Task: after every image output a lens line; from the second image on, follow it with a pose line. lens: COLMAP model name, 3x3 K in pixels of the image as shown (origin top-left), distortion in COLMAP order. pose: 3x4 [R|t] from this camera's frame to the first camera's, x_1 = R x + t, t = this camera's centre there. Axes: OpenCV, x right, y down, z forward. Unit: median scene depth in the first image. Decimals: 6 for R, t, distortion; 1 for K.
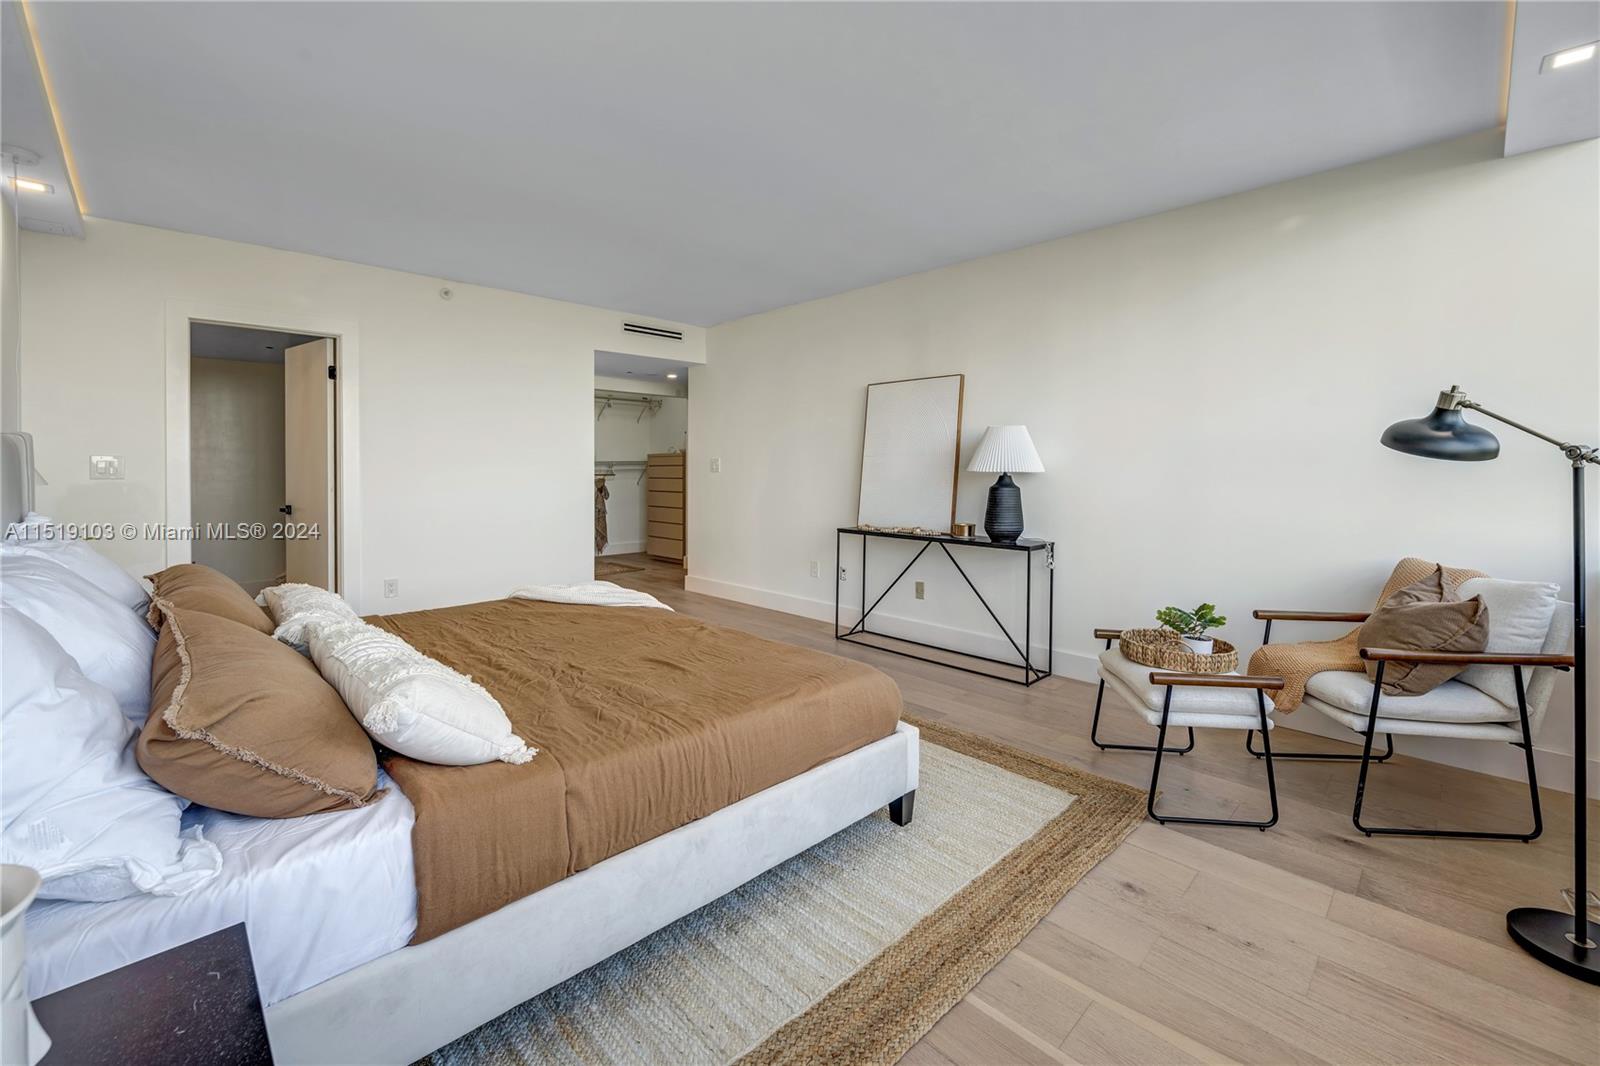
lens RADIAL K [[667.1, 0, 791.6], [0, 667.1, 486.4], [0, 0, 1]] dist [-0.003516, -0.000664]
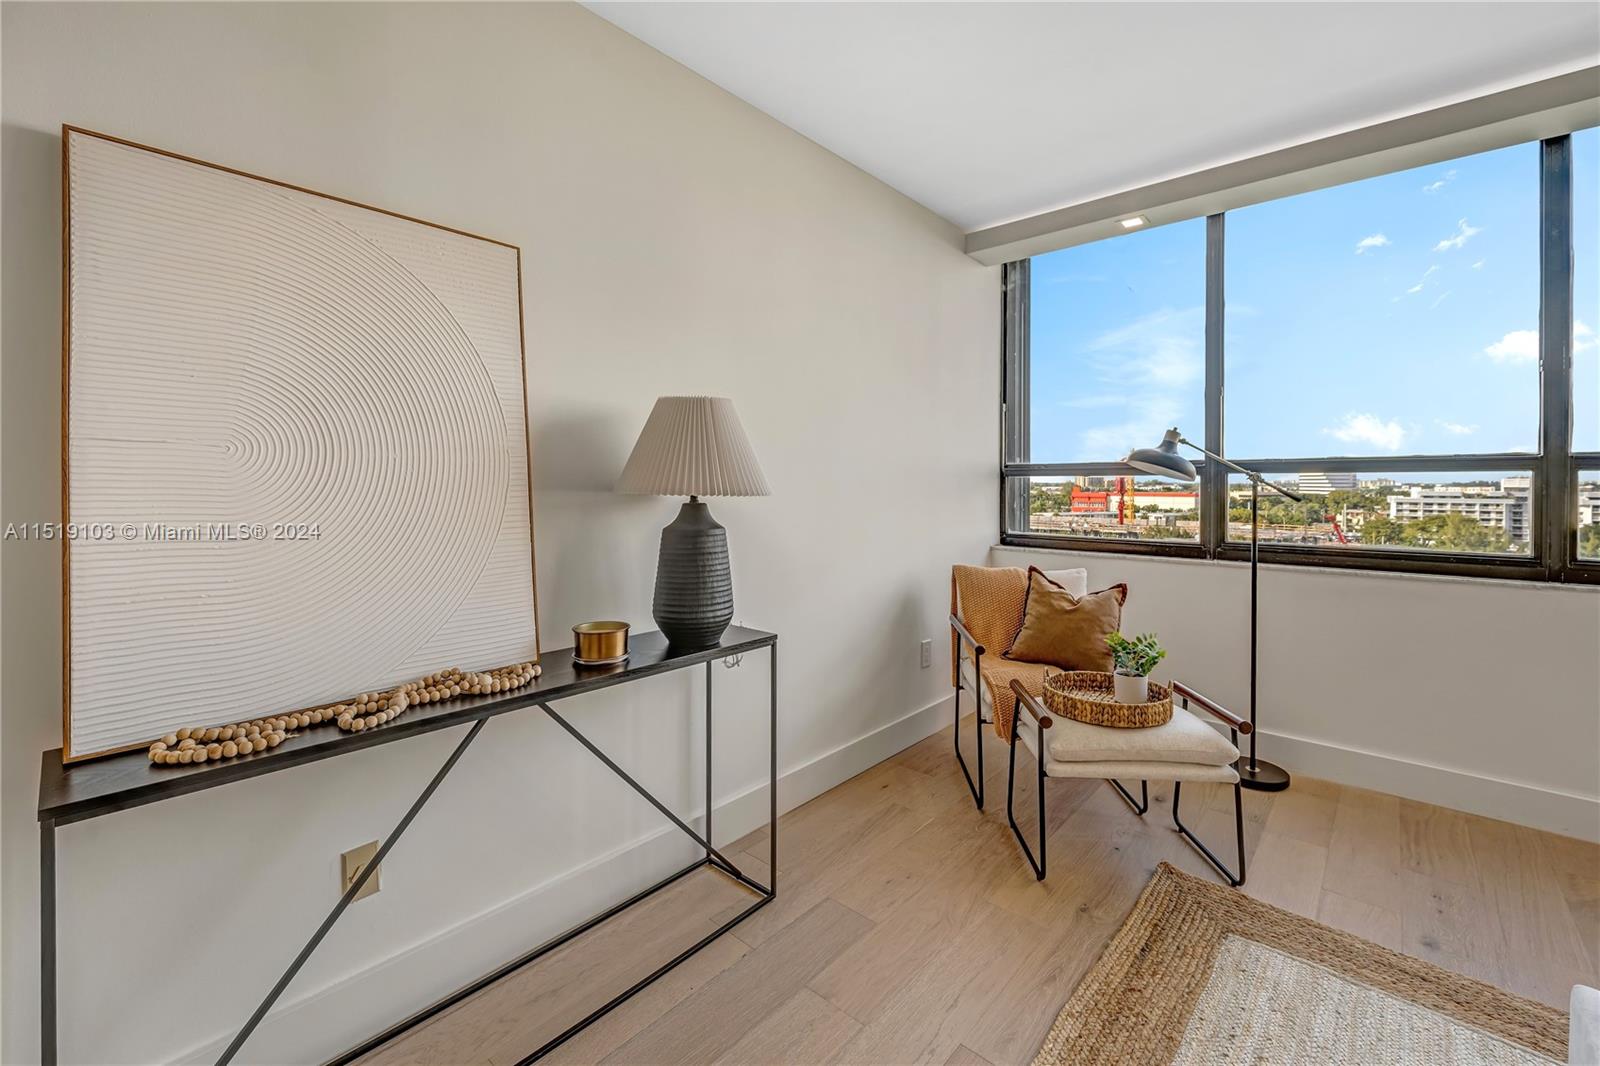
lens RADIAL K [[667.1, 0, 791.6], [0, 667.1, 486.4], [0, 0, 1]] dist [-0.003516, -0.000664]
pose [[-0.066294, -0.007409, 0.997773, -0.175321], [0.024779, 0.999652, 0.009069, -0.031212], [-0.997492, 0.025325, -0.066087, 0.994342]]
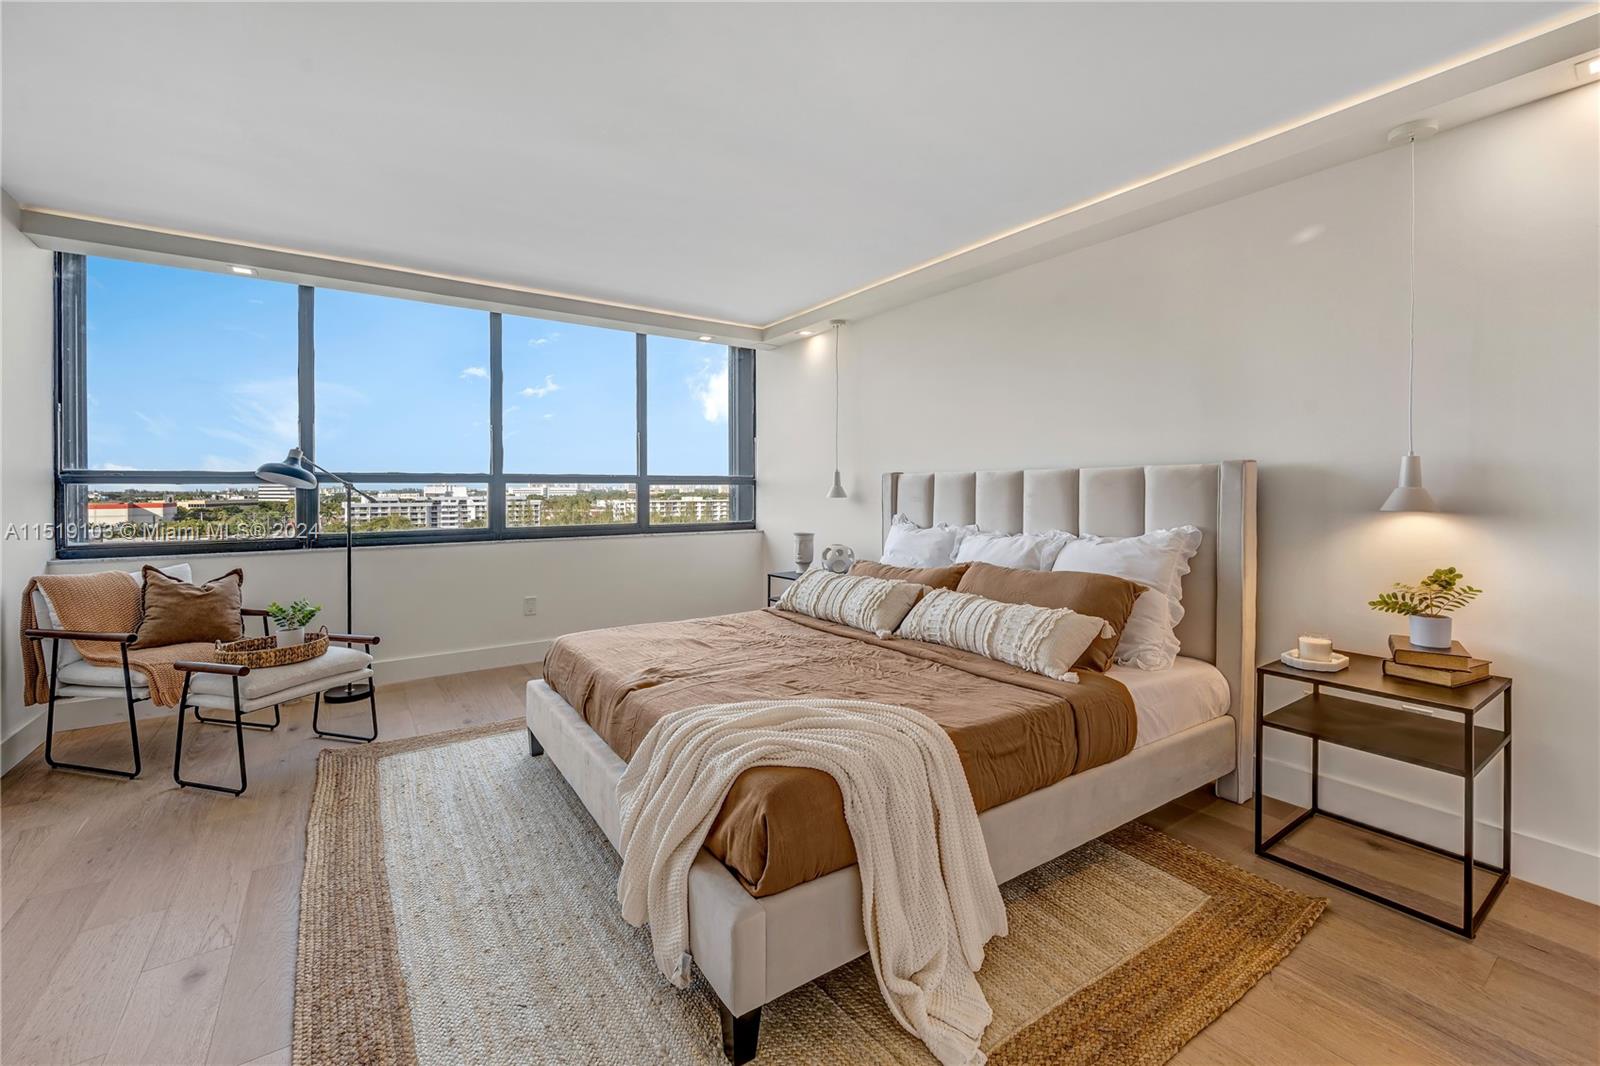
lens RADIAL K [[667.1, 0, 791.6], [0, 667.1, 486.4], [0, 0, 1]] dist [-0.003516, -0.000664]
pose [[-0.983436, 0.002319, 0.181240, -0.358799], [0.006360, 0.999744, 0.021714, -0.039291], [-0.181143, 0.022507, -0.983199, 1.354573]]
